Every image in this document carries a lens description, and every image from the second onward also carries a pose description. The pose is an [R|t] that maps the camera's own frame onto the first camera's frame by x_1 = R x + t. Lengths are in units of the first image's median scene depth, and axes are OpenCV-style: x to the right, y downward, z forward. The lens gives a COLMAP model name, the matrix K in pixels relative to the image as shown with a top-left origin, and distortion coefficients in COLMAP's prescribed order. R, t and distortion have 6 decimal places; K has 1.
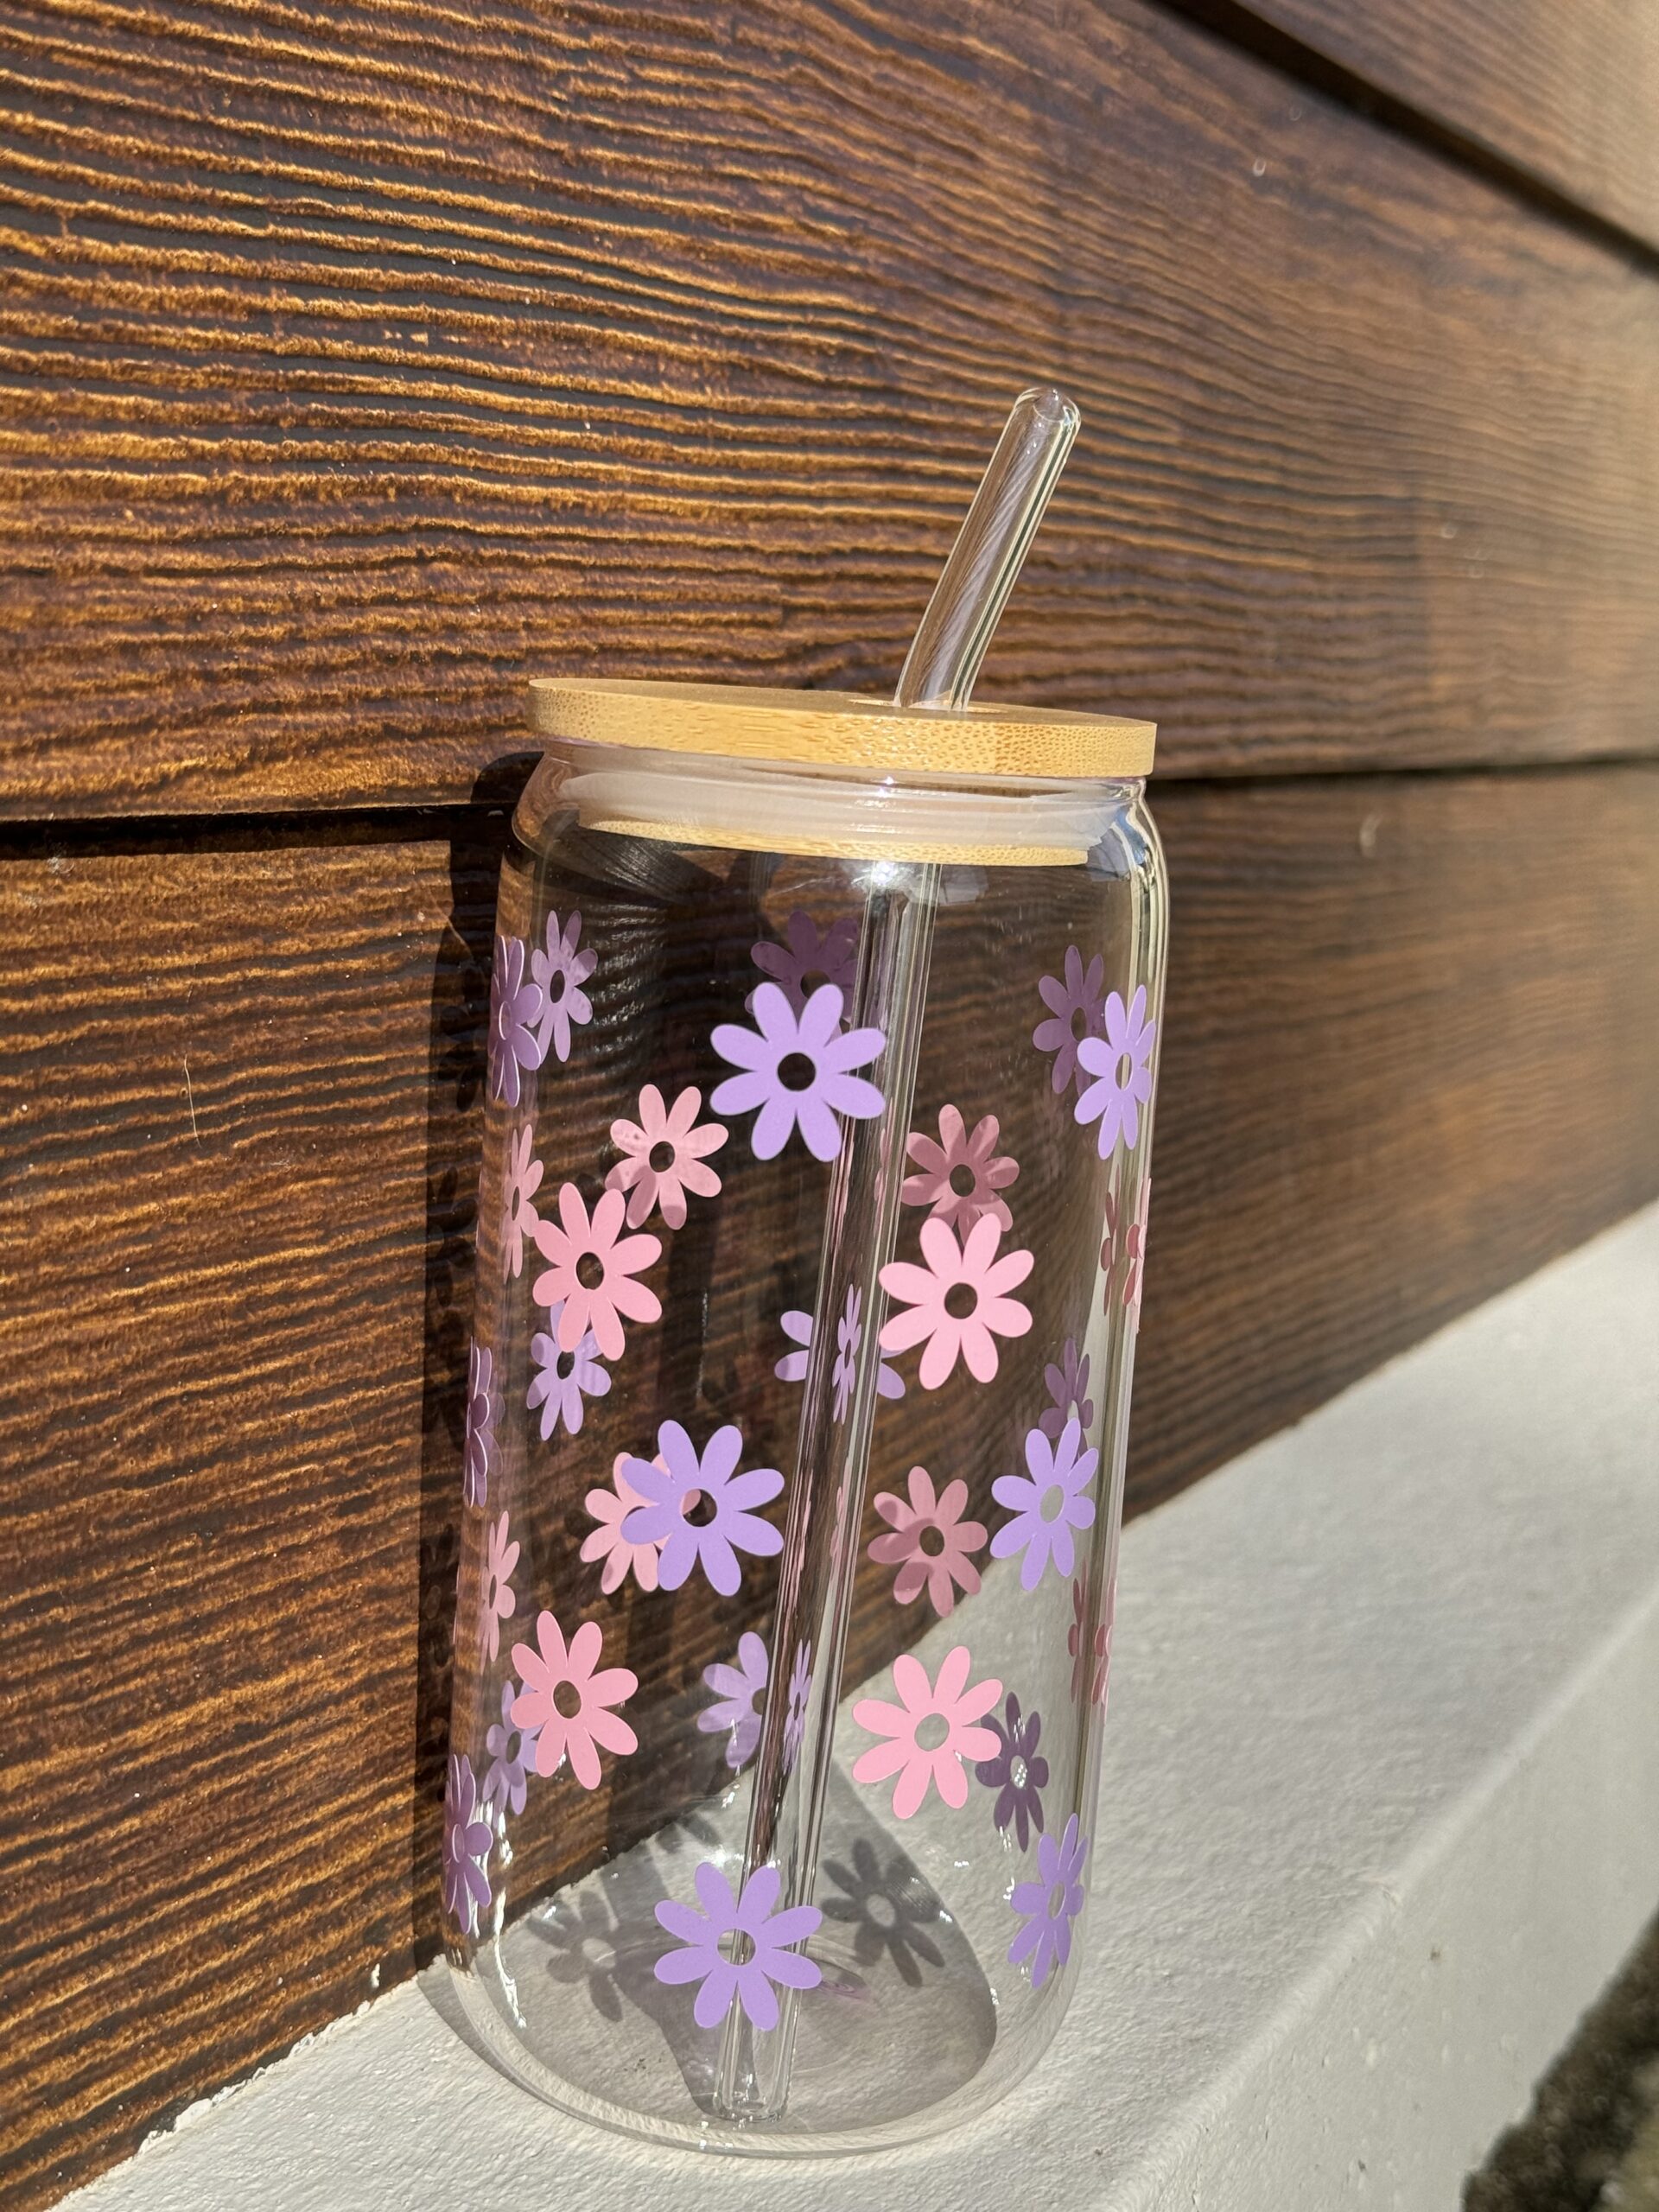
lens RADIAL K [[3133.8, 0, 824.8], [0, 3133.8, 1103.6], [0, 0, 1]] dist [-0.113855, 0.000000]
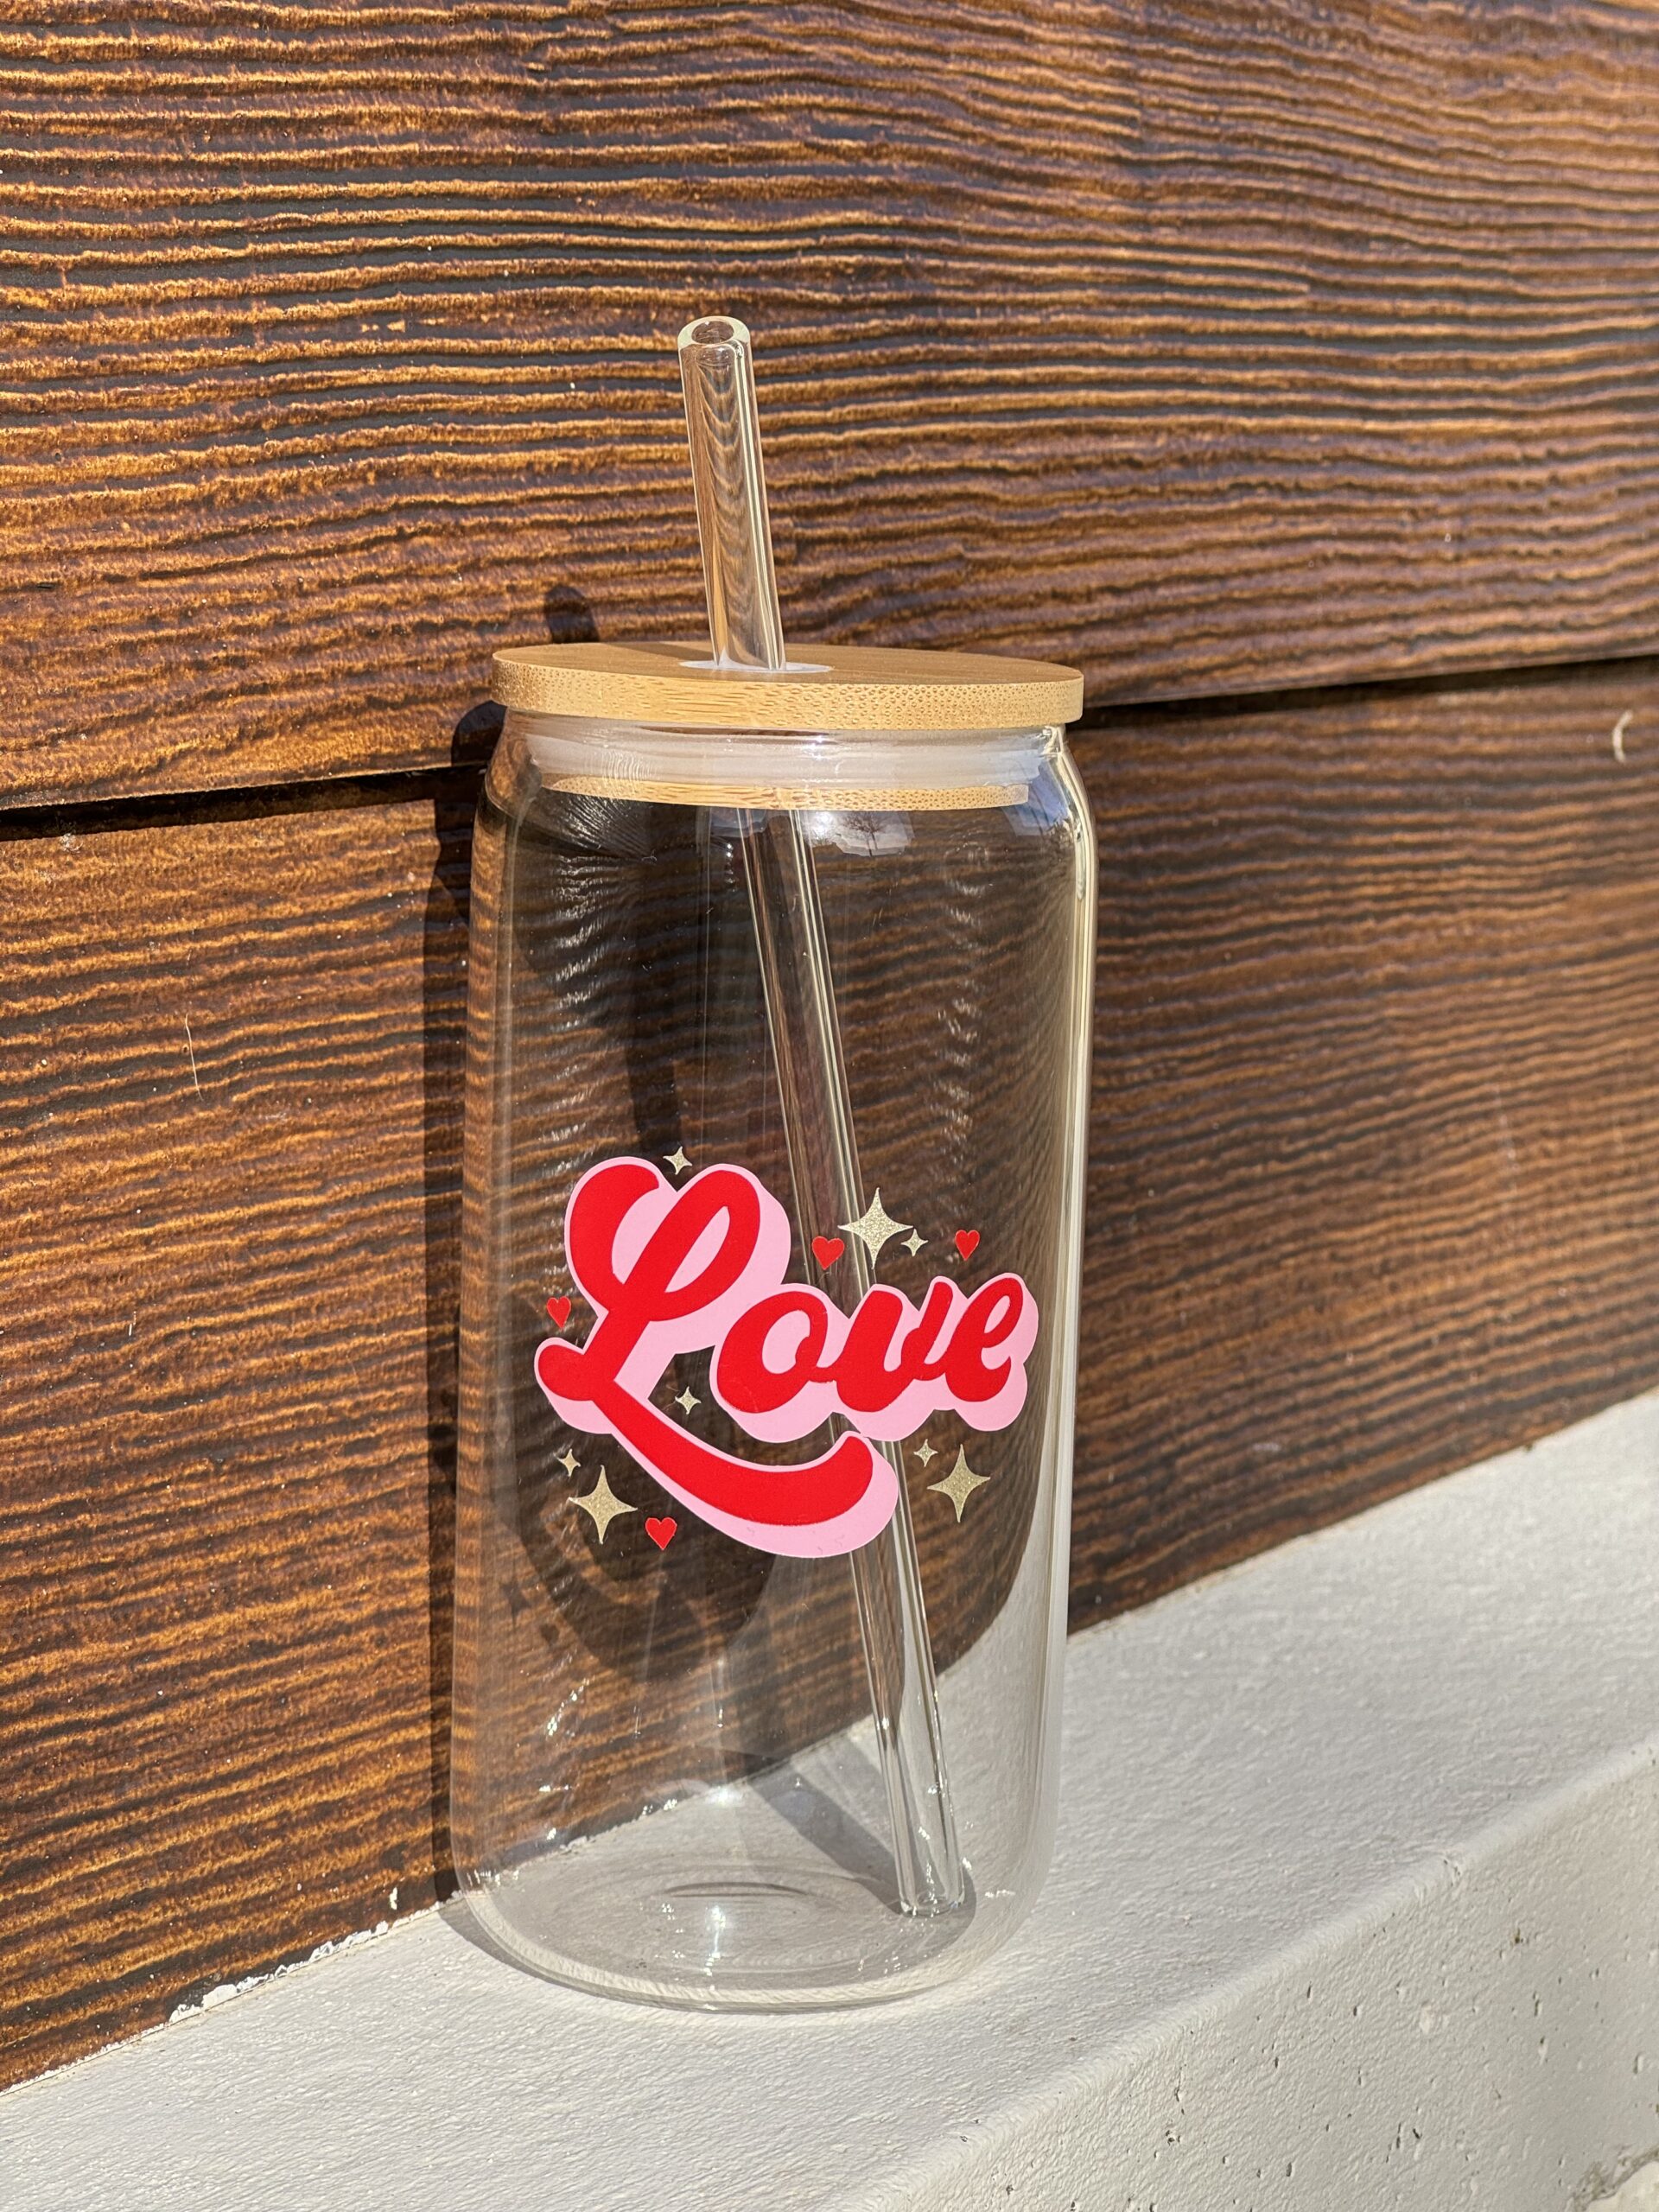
lens RADIAL K [[4945.5, 0, 830.6], [0, 4945.5, 1111.8], [0, 0, 1]] dist [-0.440256, 0.000000]
pose [[0.996235, -0.025848, -0.082754, 0.147673], [0.025450, 0.999659, -0.005853, 0.031797], [0.082877, 0.003724, 0.996553, -0.635234]]
